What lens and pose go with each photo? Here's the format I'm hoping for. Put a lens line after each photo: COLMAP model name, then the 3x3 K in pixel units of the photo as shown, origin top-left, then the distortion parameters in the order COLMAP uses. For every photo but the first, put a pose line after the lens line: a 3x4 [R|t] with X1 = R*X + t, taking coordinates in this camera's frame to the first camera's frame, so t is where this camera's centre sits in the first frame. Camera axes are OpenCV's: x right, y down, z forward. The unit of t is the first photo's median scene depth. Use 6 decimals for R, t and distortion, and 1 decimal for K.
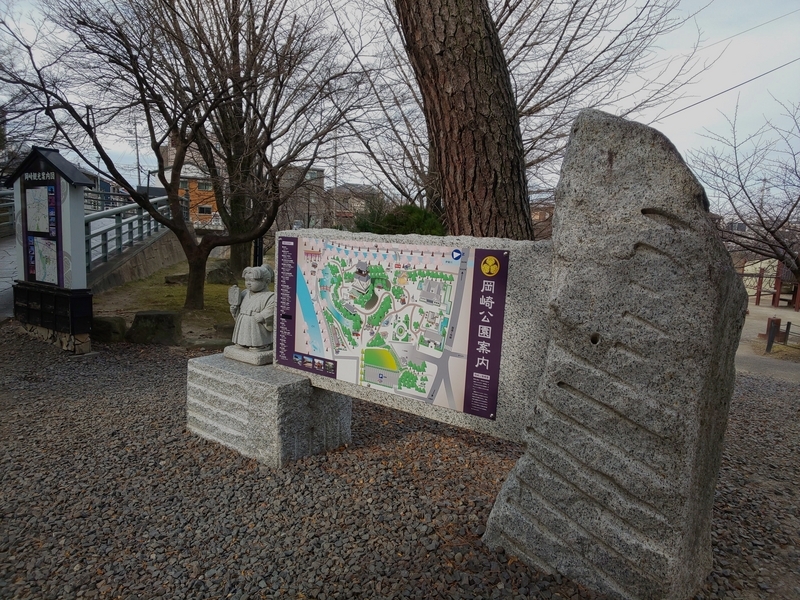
lens RADIAL K [[503.9, 0, 400.8], [0, 503.9, 302.2], [0, 0, 1]] dist [-0.005701, -0.008130]
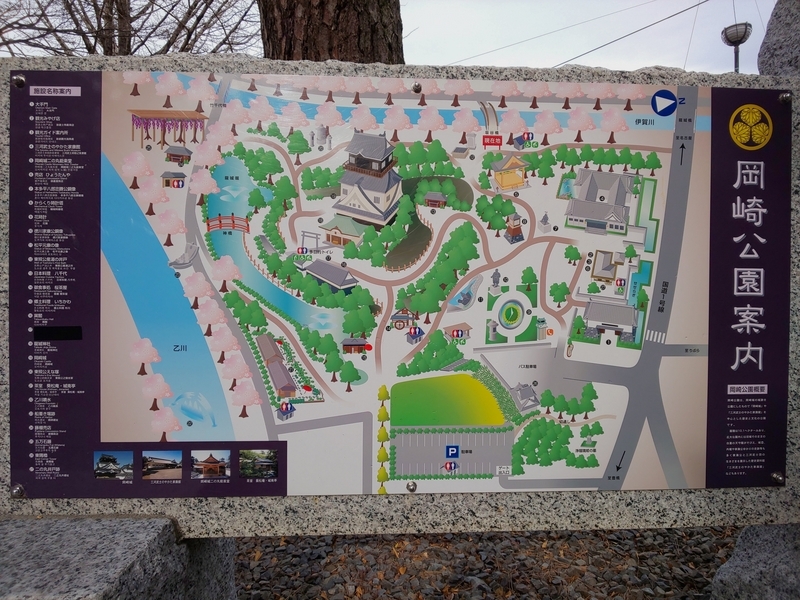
lens RADIAL K [[503.9, 0, 398.6], [0, 503.9, 297.0], [0, 0, 1]] dist [-0.005701, -0.008130]
pose [[0.795146, -0.054954, 0.603923, -0.286371], [0.111592, 0.992138, -0.056647, 0.055219], [-0.596063, 0.112435, 0.795027, 0.745648]]
